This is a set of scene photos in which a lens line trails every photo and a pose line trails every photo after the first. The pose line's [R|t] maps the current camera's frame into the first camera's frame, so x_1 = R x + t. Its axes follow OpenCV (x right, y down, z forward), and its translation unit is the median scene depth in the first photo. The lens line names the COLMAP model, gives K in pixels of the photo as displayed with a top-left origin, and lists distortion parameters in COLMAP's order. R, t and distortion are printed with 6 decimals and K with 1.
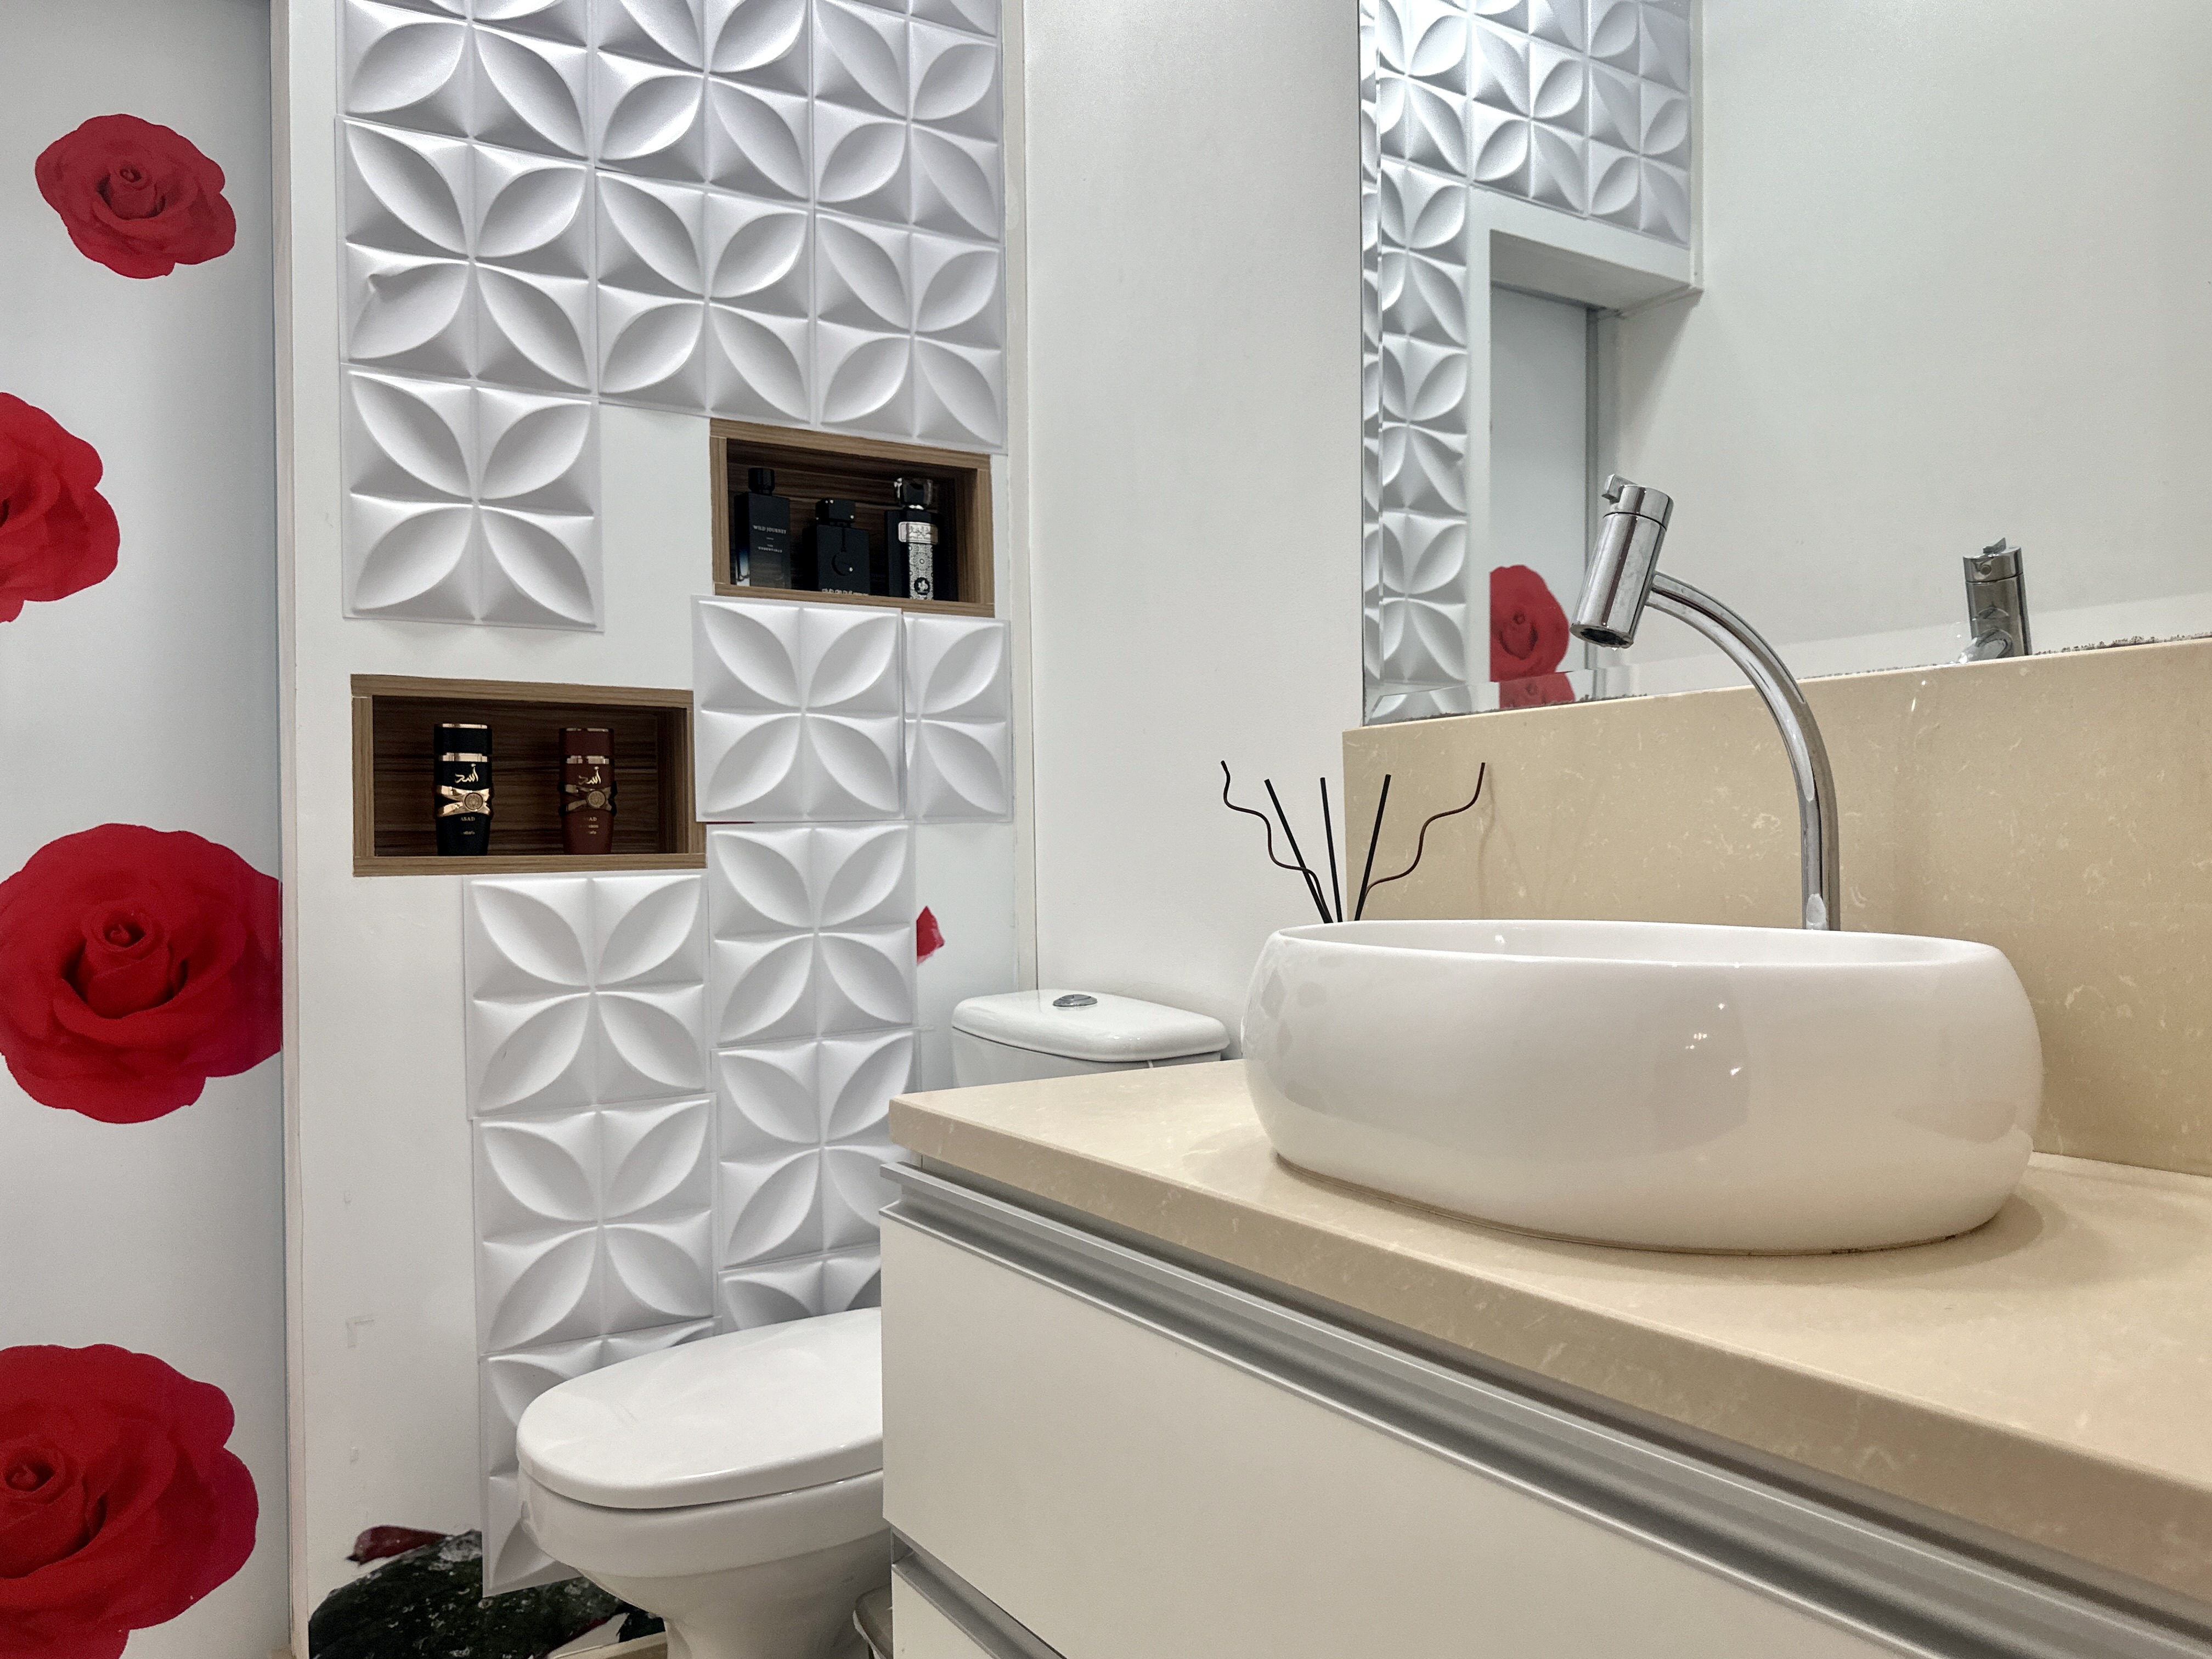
lens RADIAL K [[1597.8, 0, 1109.5], [0, 1597.8, 833.5], [0, 0, 1]] dist [0.061837, -0.072330]
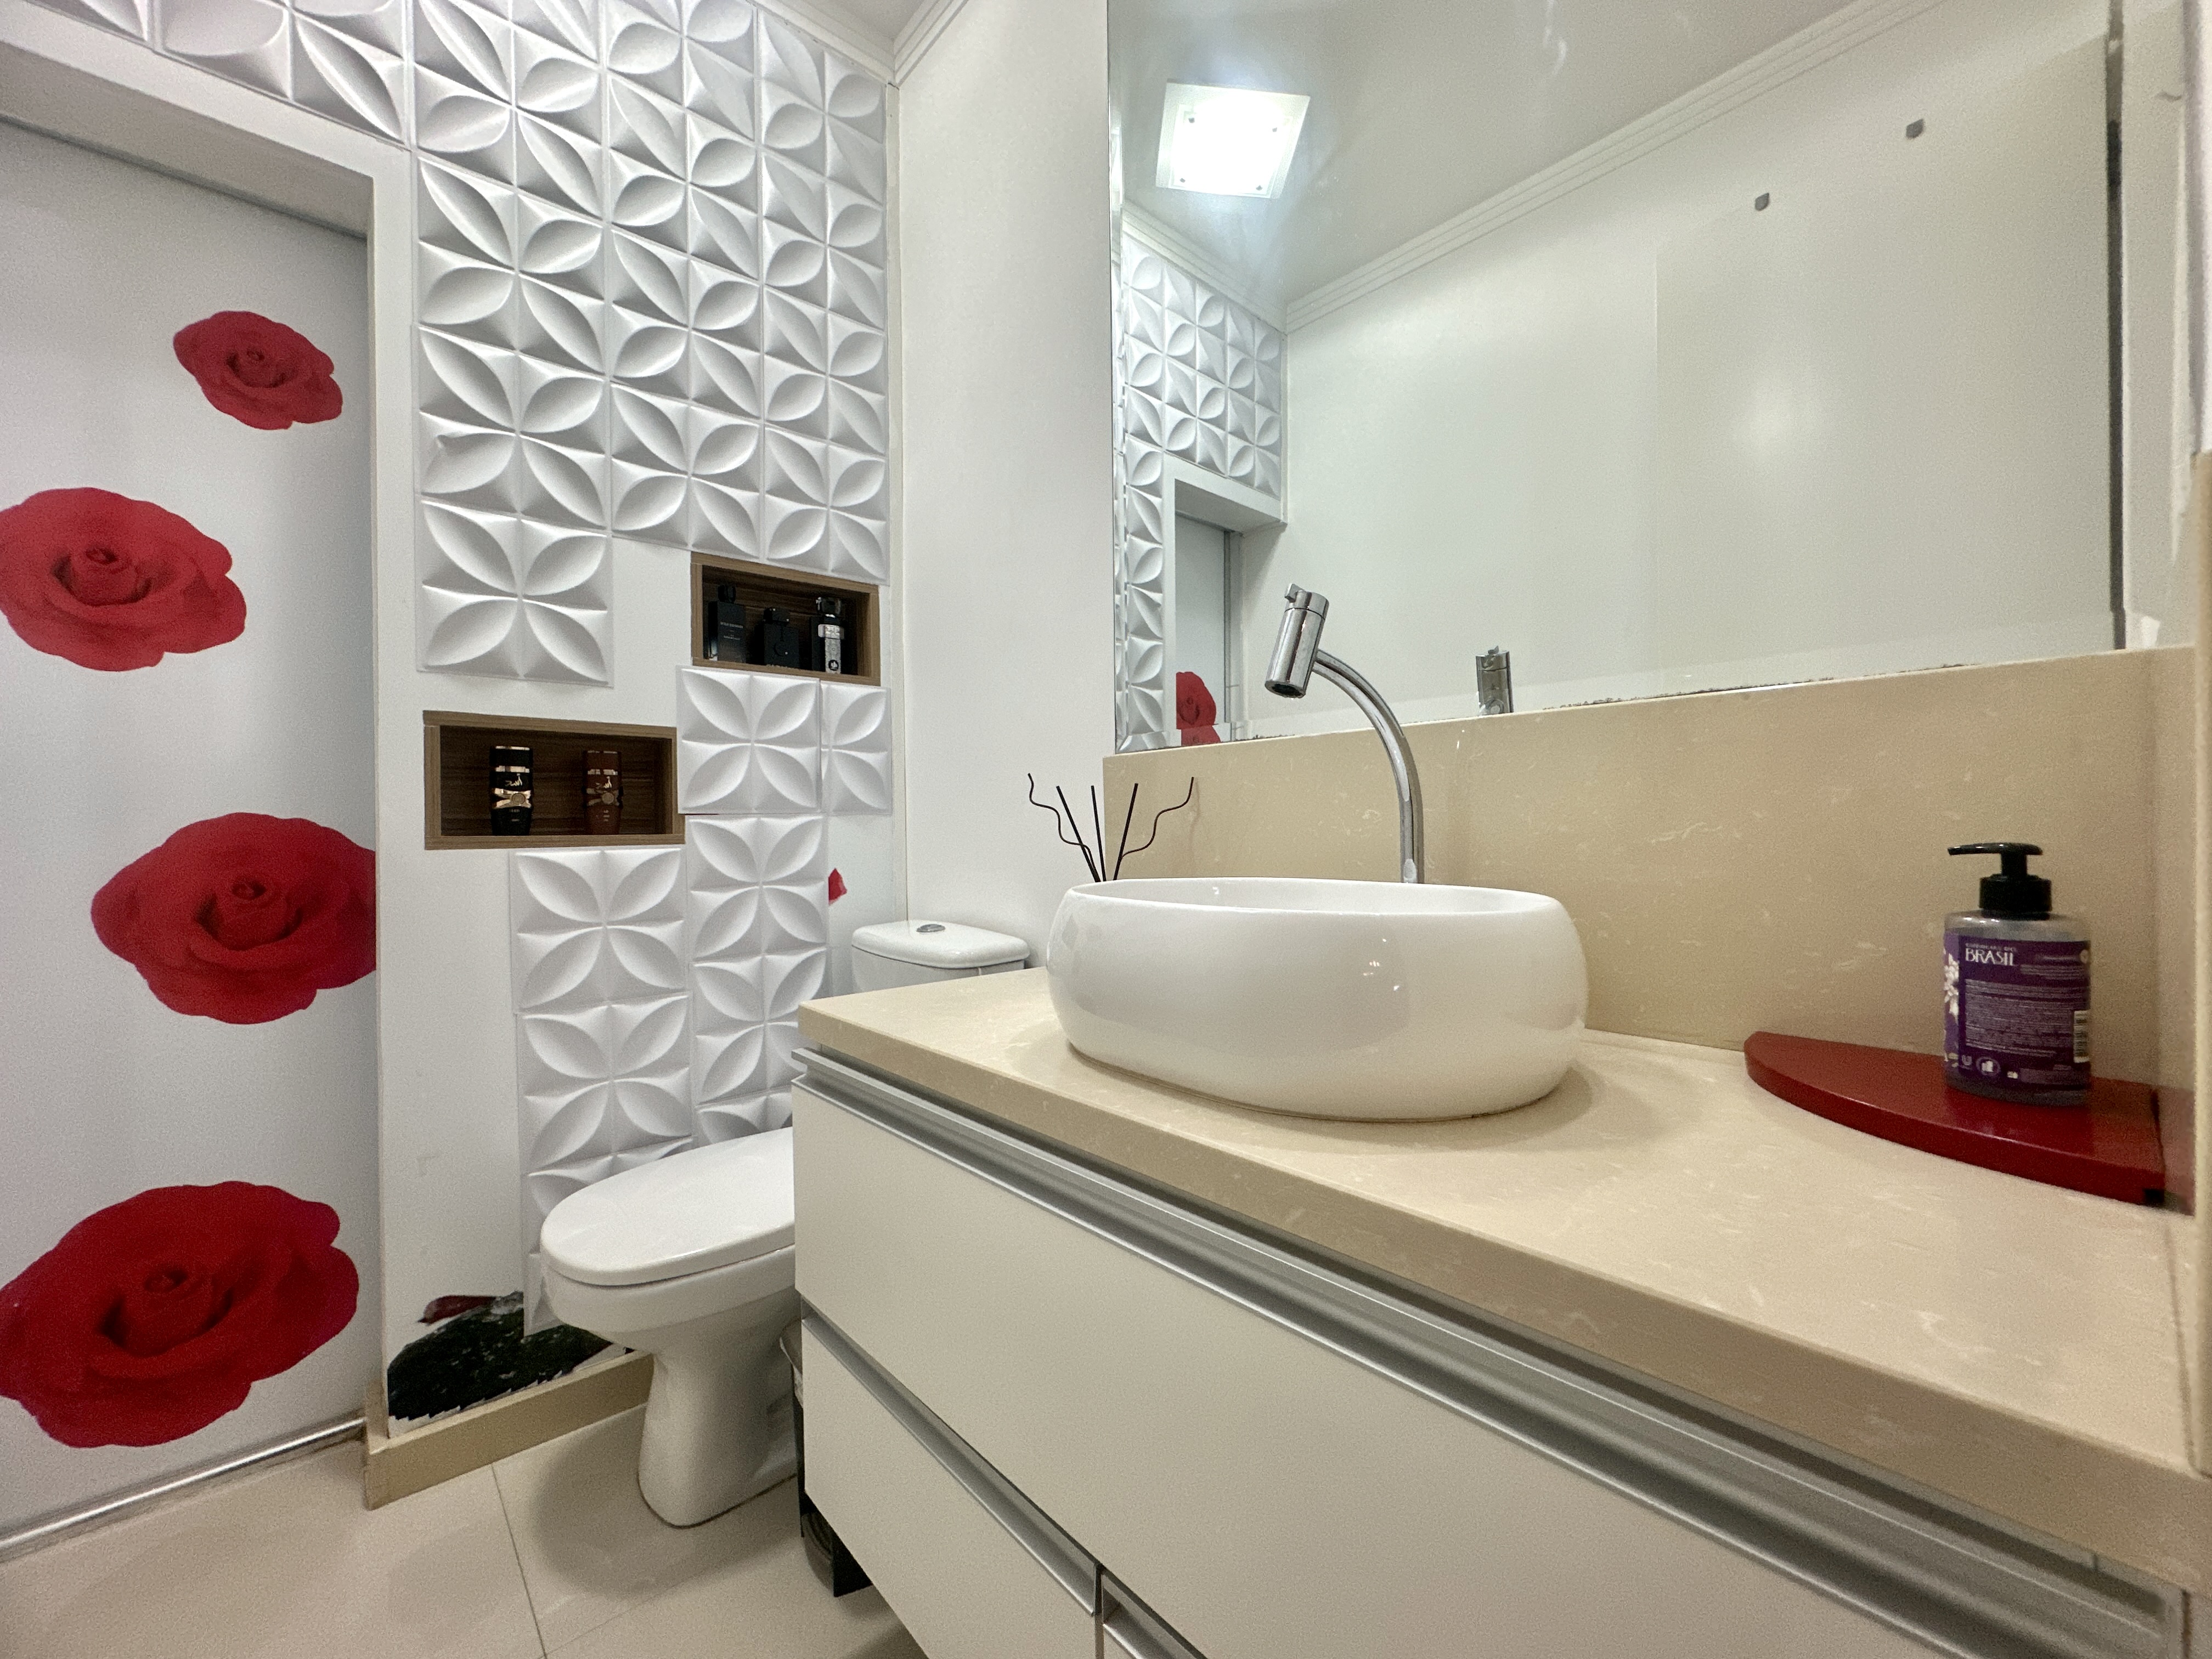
lens RADIAL K [[883.6, 0, 1103.5], [0, 883.6, 829.1], [0, 0, 1]] dist [-0.006045, 0.001486]
pose [[0.986024, 0.001811, 0.166595, 0.000699], [-0.002781, 0.999981, 0.005590, 0.001827], [-0.166582, -0.005975, 0.986010, 0.113897]]
